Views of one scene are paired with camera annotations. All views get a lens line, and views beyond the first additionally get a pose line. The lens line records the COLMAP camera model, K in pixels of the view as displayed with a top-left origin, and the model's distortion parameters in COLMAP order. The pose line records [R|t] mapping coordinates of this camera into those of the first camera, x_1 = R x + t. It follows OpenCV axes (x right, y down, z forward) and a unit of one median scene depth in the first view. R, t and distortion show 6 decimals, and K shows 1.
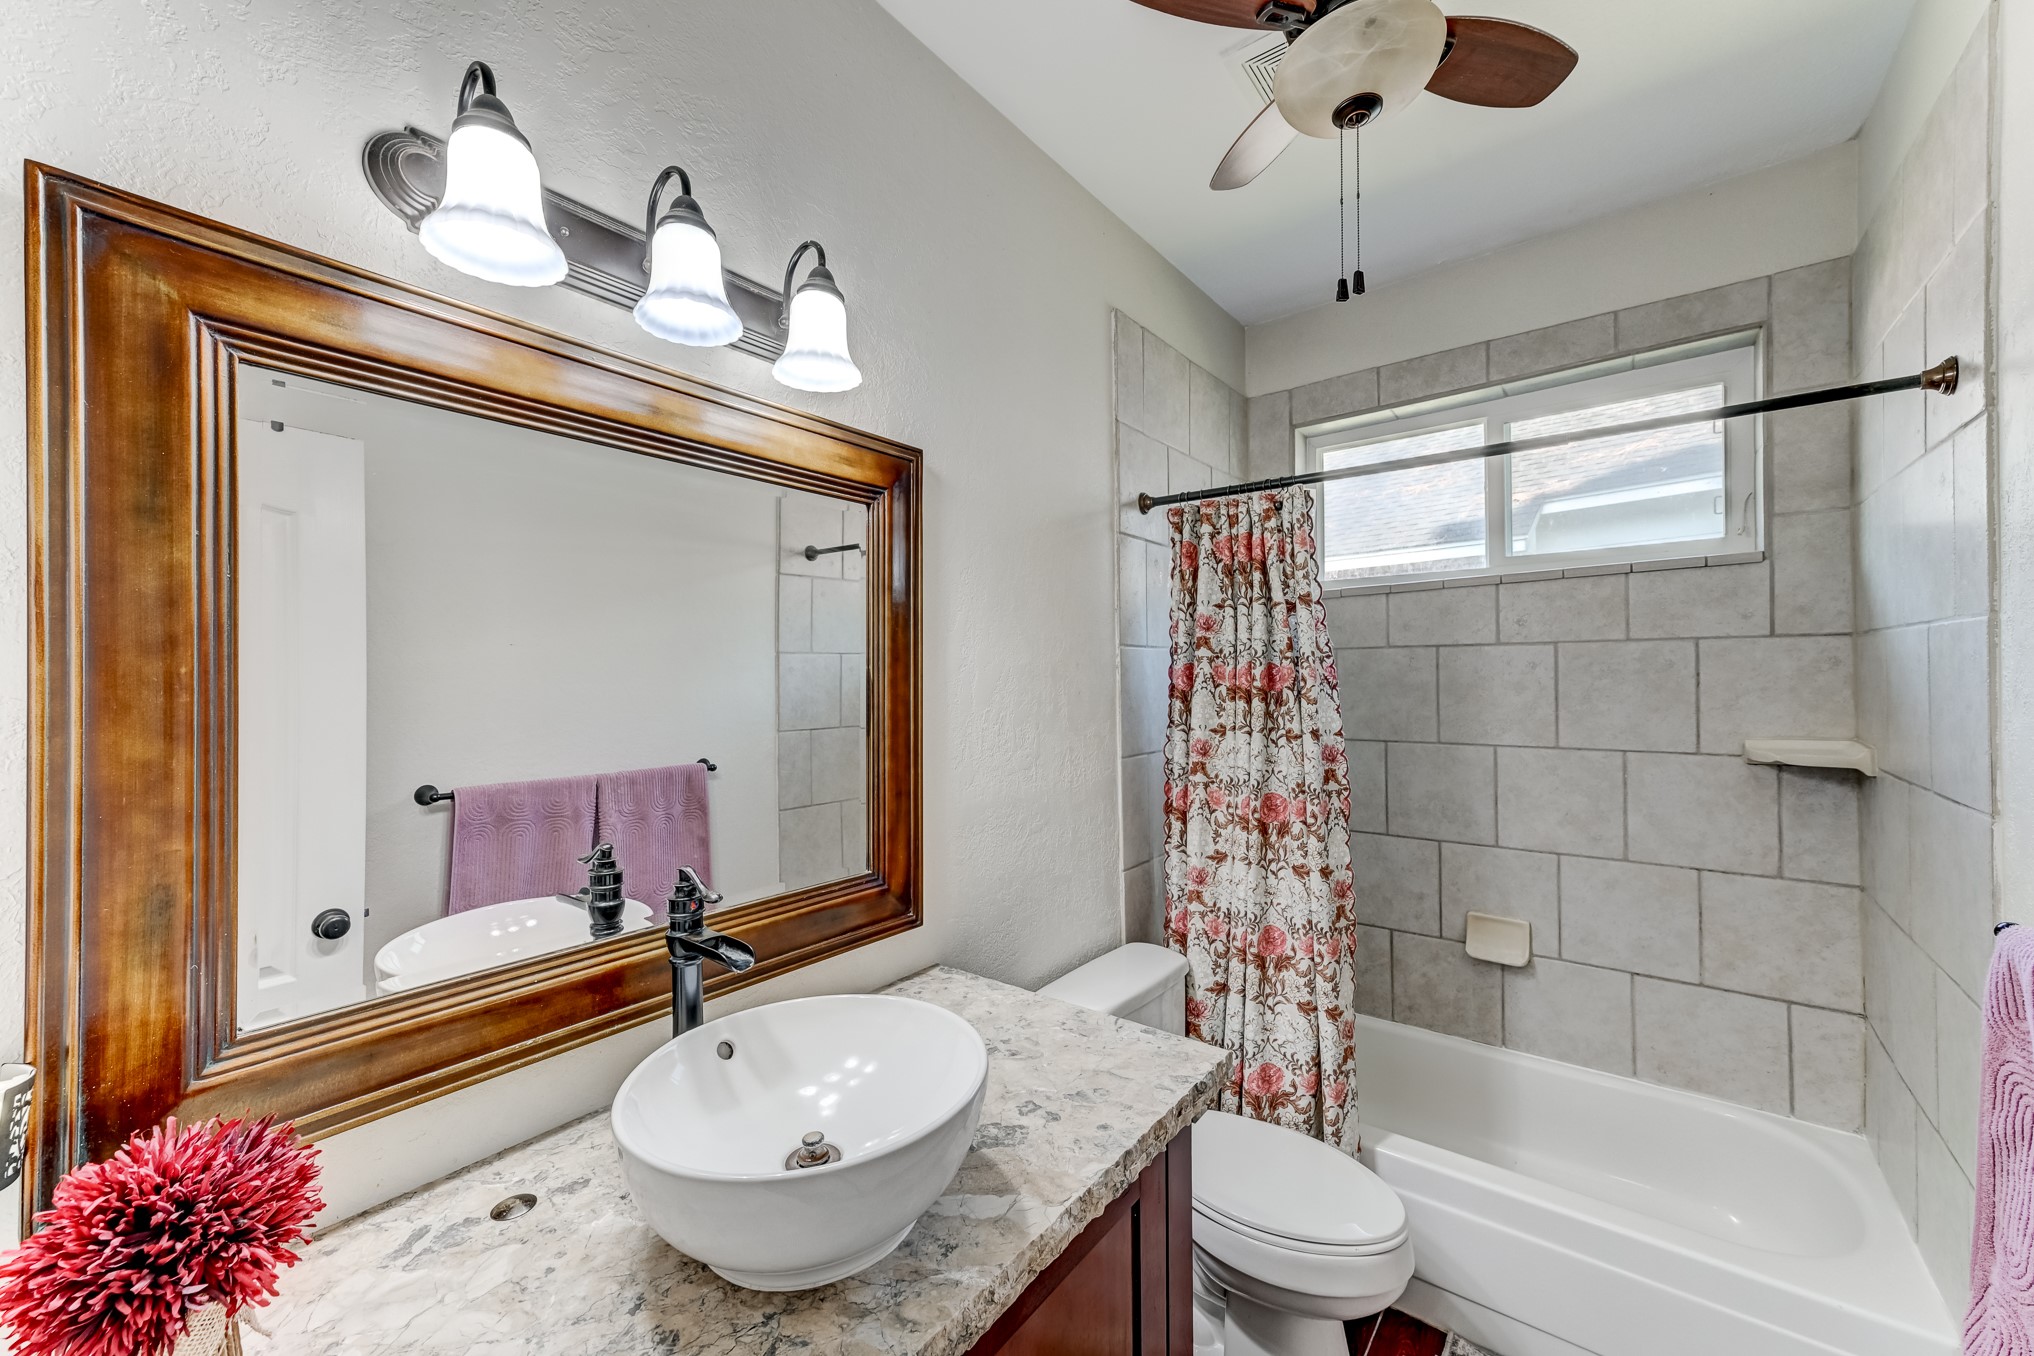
lens RADIAL K [[794.3, 0, 1007.1], [0, 794.3, 678.3], [0, 0, 1]] dist [0.008827, 0.001393]
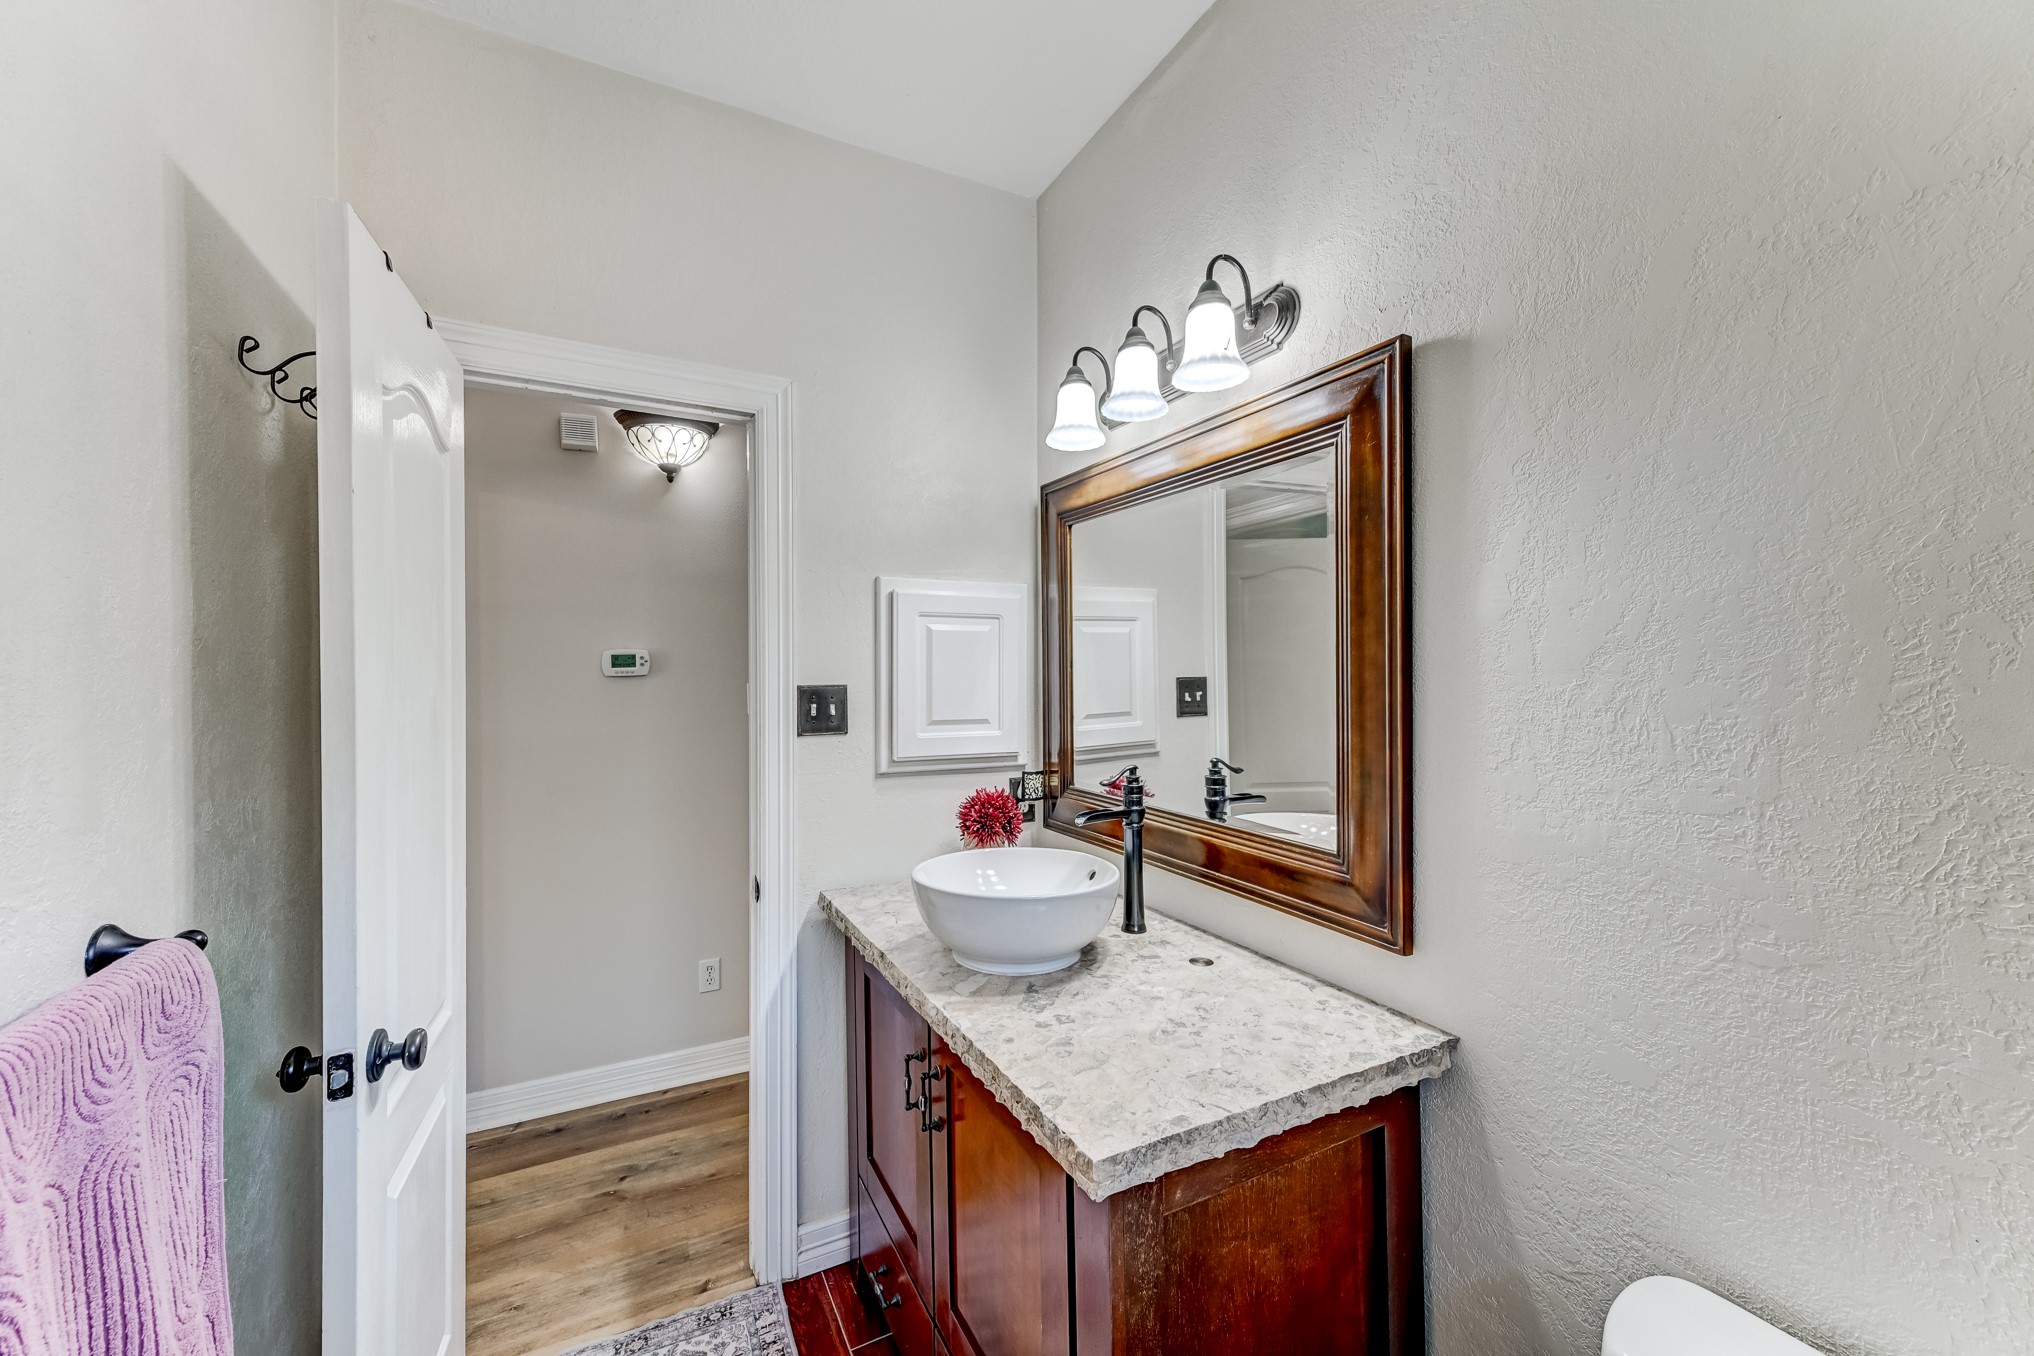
lens RADIAL K [[794.3, 0, 1011.4], [0, 794.3, 677.1], [0, 0, 1]] dist [0.008827, 0.001393]
pose [[-0.418877, 0.024987, -0.907699, 0.910925], [0.015200, 0.999674, 0.020504, 0.022401], [0.907916, -0.005209, -0.419120, 1.192542]]
